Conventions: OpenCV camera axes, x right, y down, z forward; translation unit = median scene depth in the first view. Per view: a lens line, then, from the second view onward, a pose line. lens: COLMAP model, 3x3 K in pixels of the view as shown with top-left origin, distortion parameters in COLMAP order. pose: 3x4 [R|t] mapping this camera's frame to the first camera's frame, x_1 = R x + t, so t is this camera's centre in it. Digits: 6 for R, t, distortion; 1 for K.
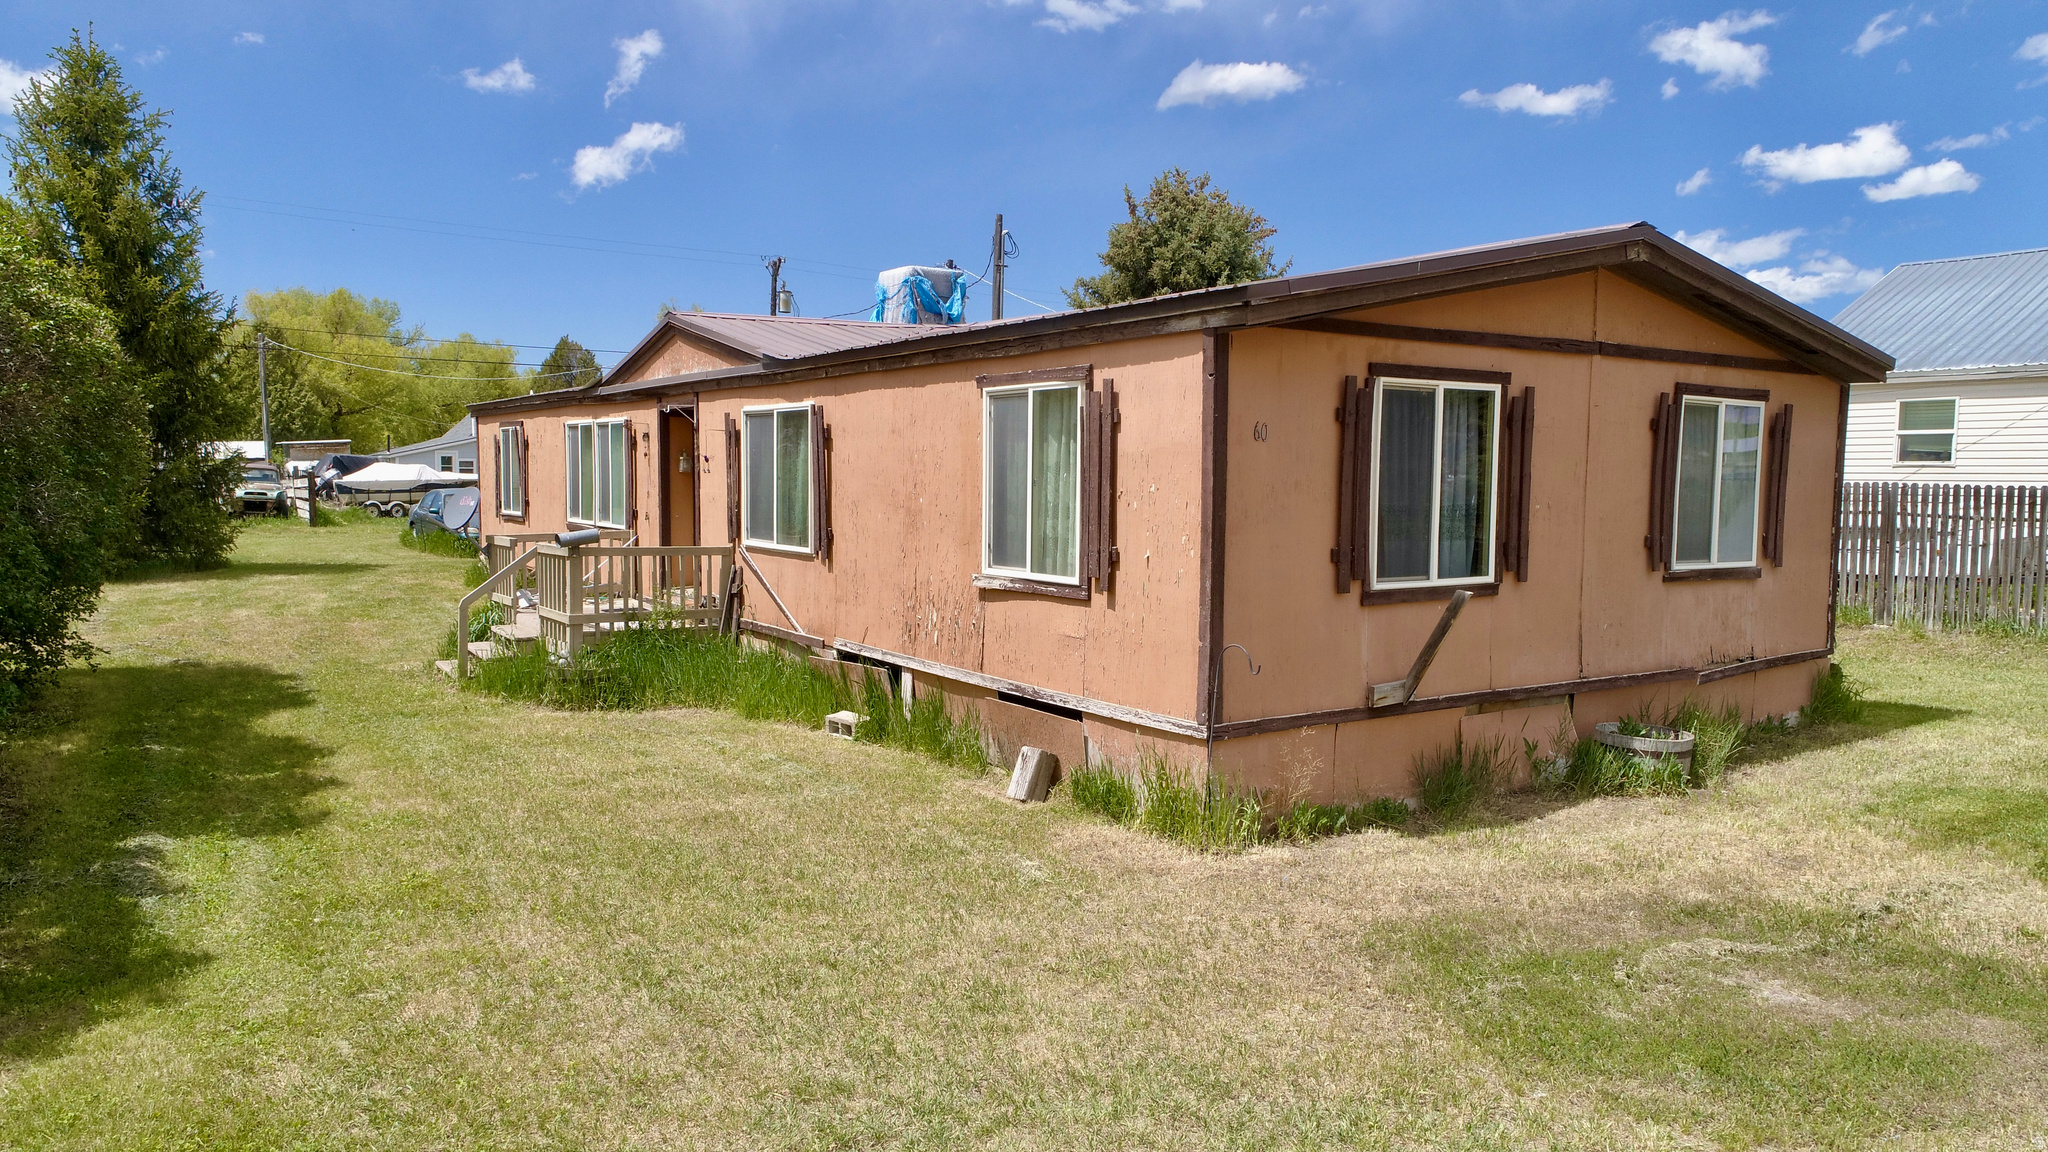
lens RADIAL K [[1374.7, 0, 1024.0], [0, 1374.7, 576.0], [0, 0, 1]] dist [0.001689, -0.001358]
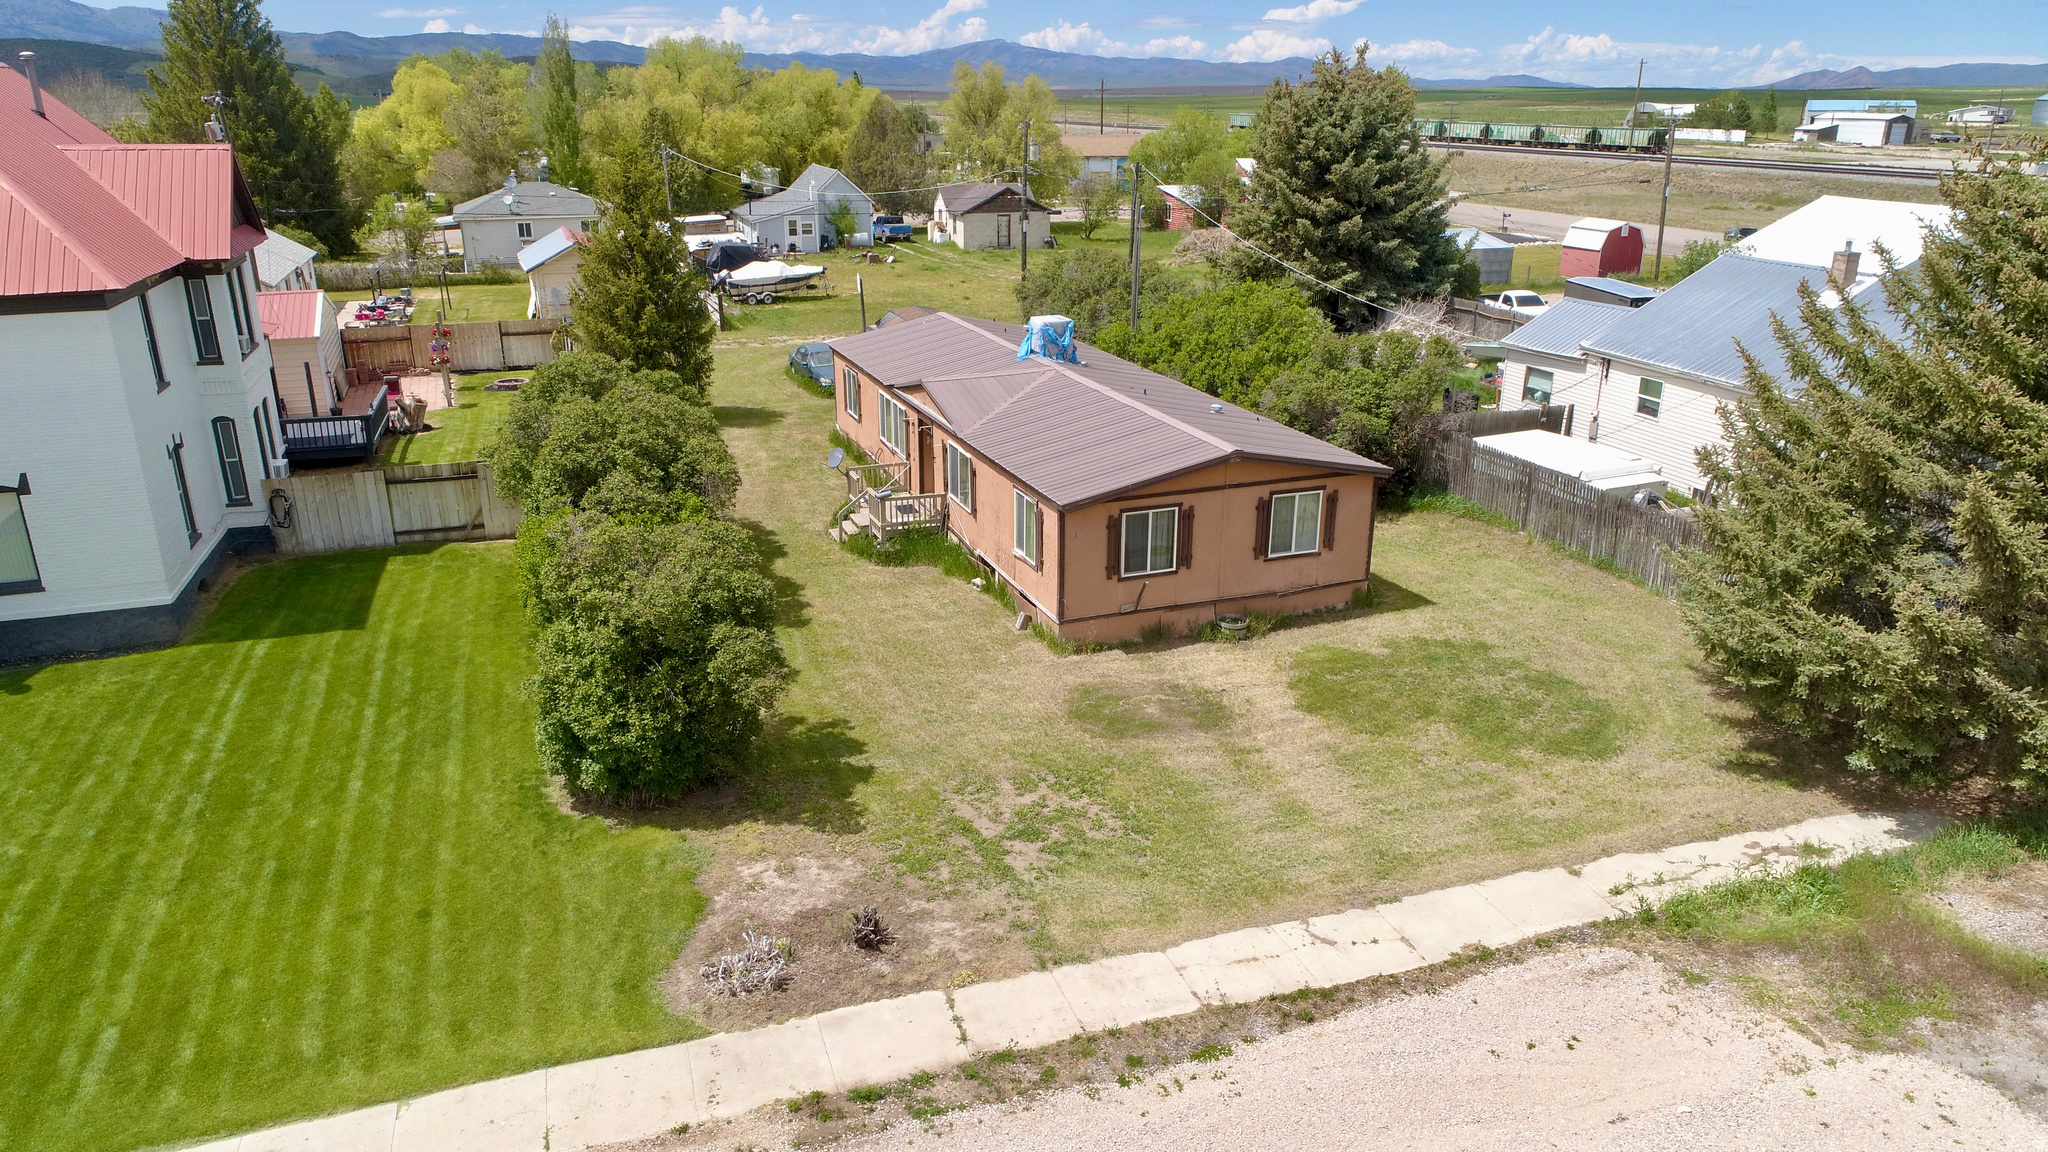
lens RADIAL K [[1374.7, 0, 1024.0], [0, 1374.7, 576.0], [0, 0, 1]] dist [0.001689, -0.001358]
pose [[0.975141, 0.067223, -0.211142, 0.553621], [-0.010415, 0.965723, 0.259367, -0.639398], [0.221340, -0.250720, 0.942416, -1.599891]]
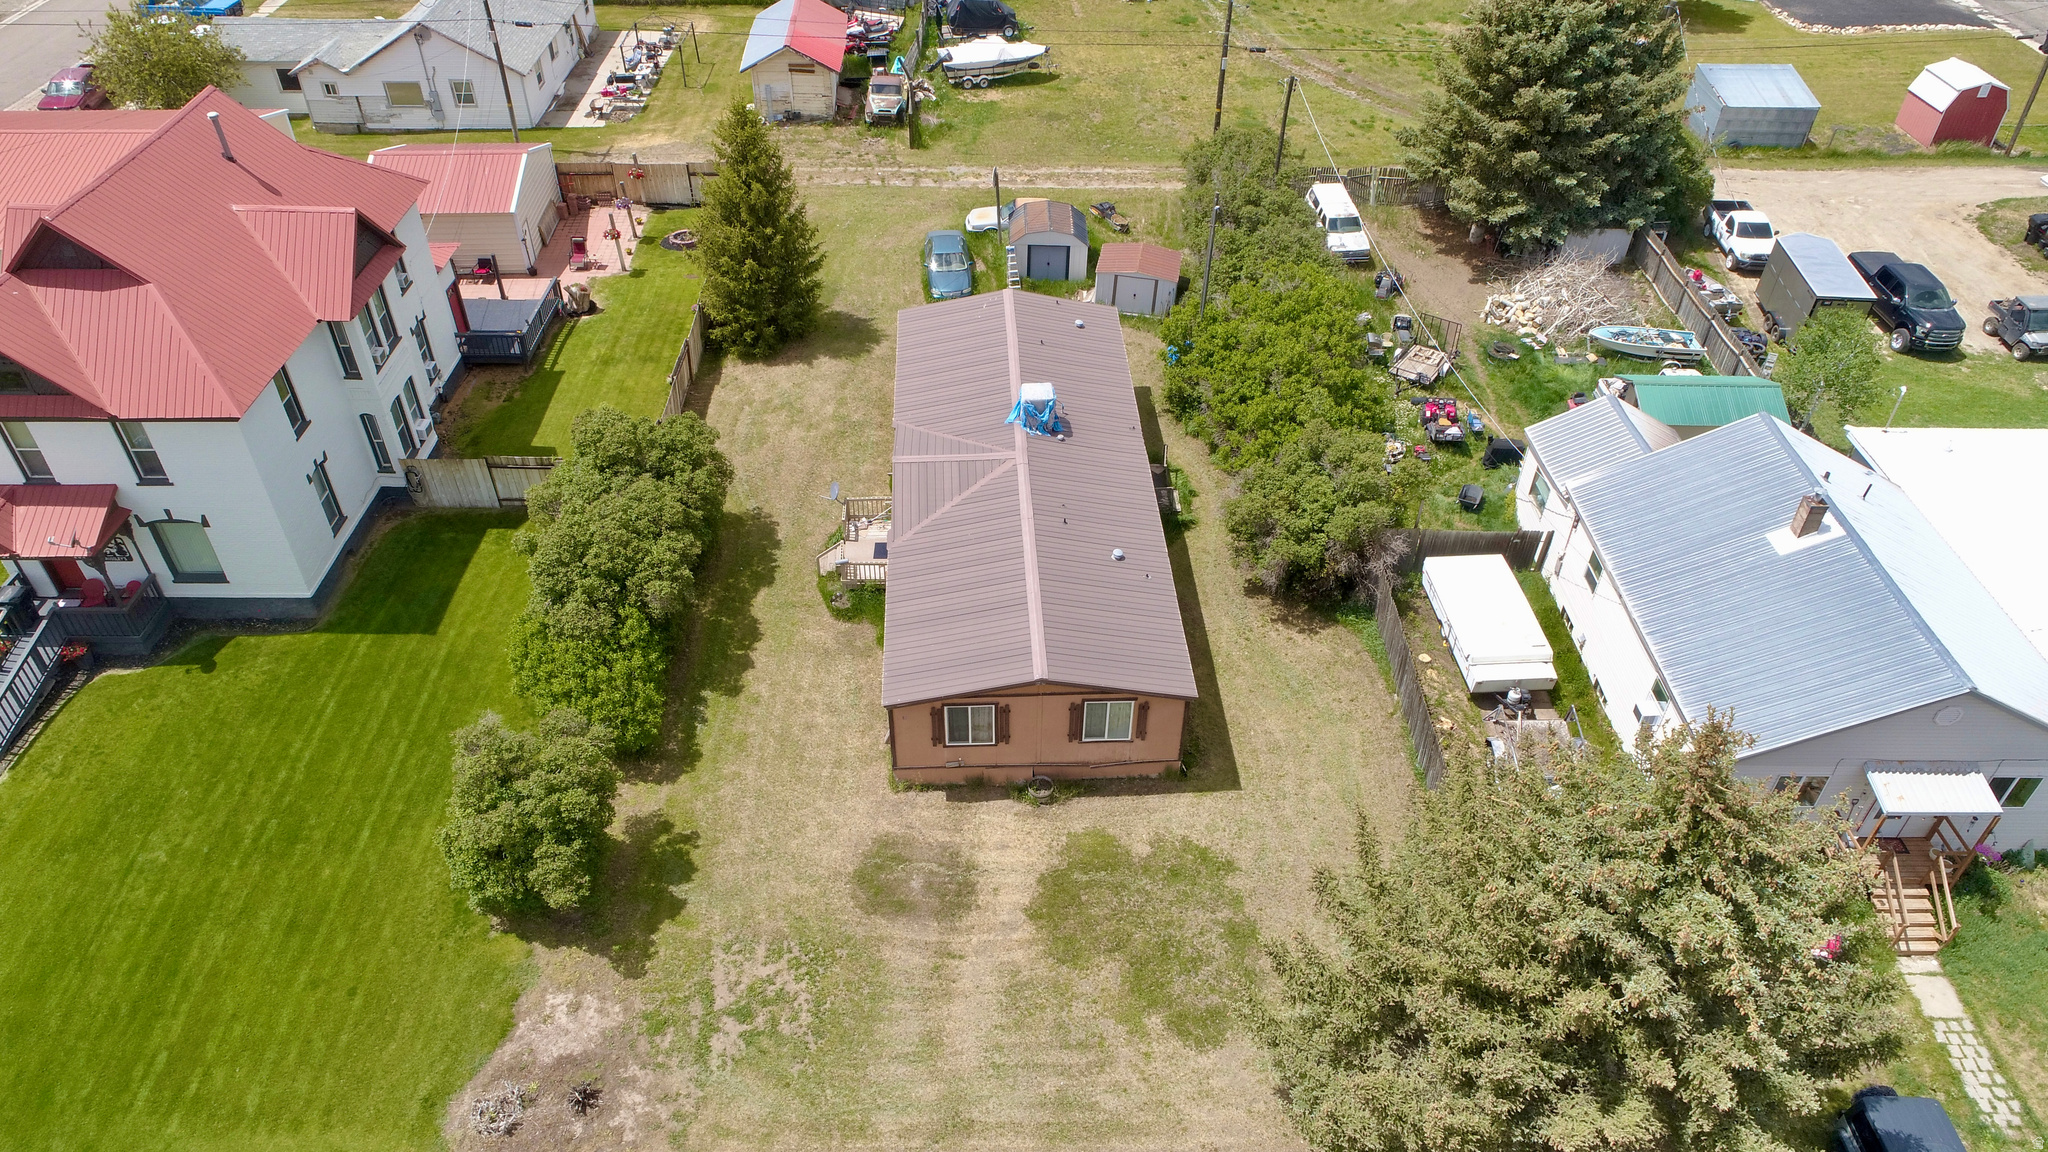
lens RADIAL K [[1374.7, 0, 1024.0], [0, 1374.7, 576.0], [0, 0, 1]] dist [0.001689, -0.001358]
pose [[0.856386, 0.329853, -0.397241, 1.441222], [-0.042860, 0.812103, 0.581938, -2.089706], [0.514554, -0.481337, 0.709611, -1.113648]]
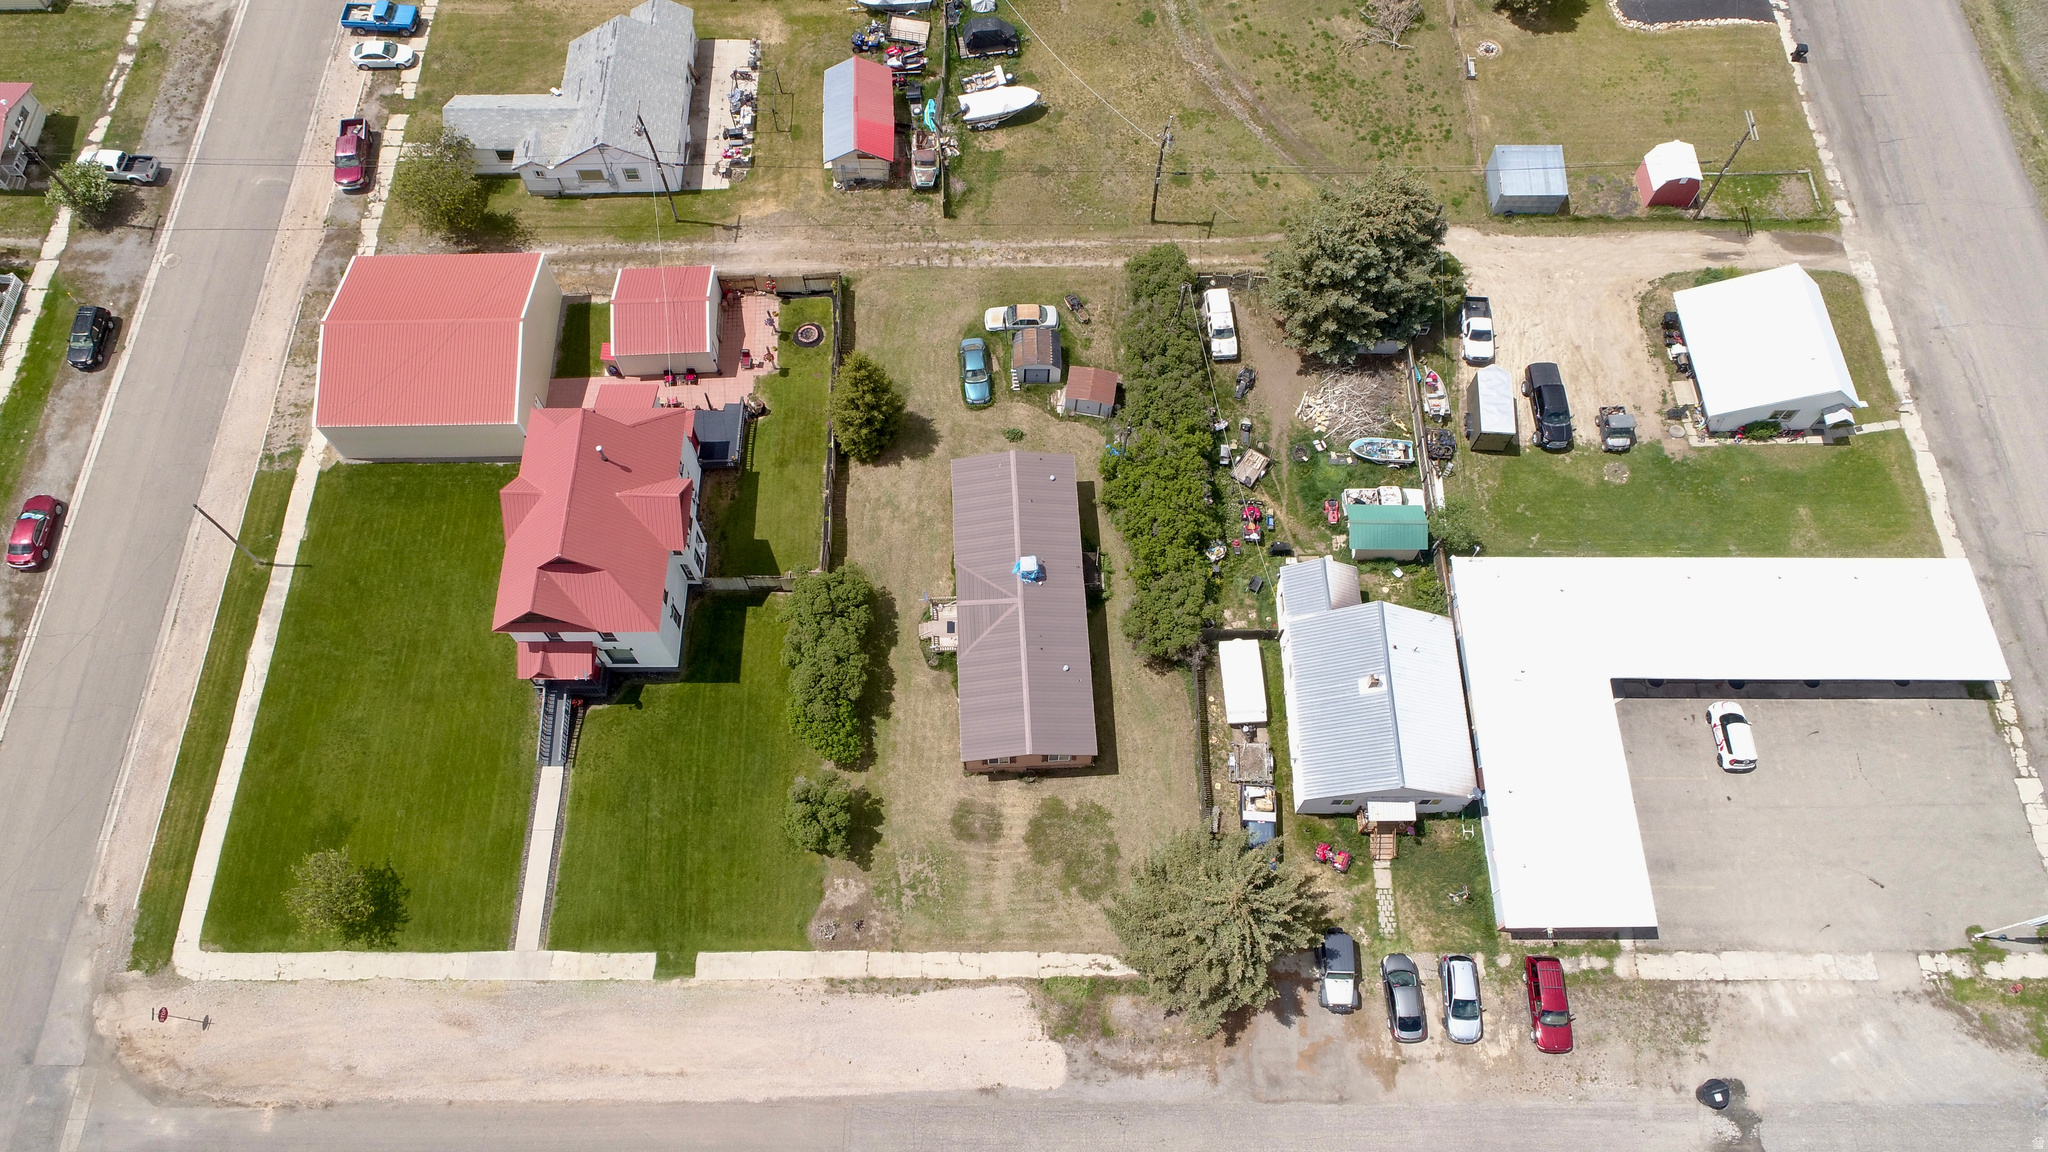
lens RADIAL K [[1374.7, 0, 1024.0], [0, 1374.7, 576.0], [0, 0, 1]] dist [0.001689, -0.001358]
pose [[0.857125, 0.465206, -0.221181, 1.456142], [-0.037868, 0.485132, 0.873621, -6.575268], [0.513715, -0.740426, 0.433435, -1.438203]]
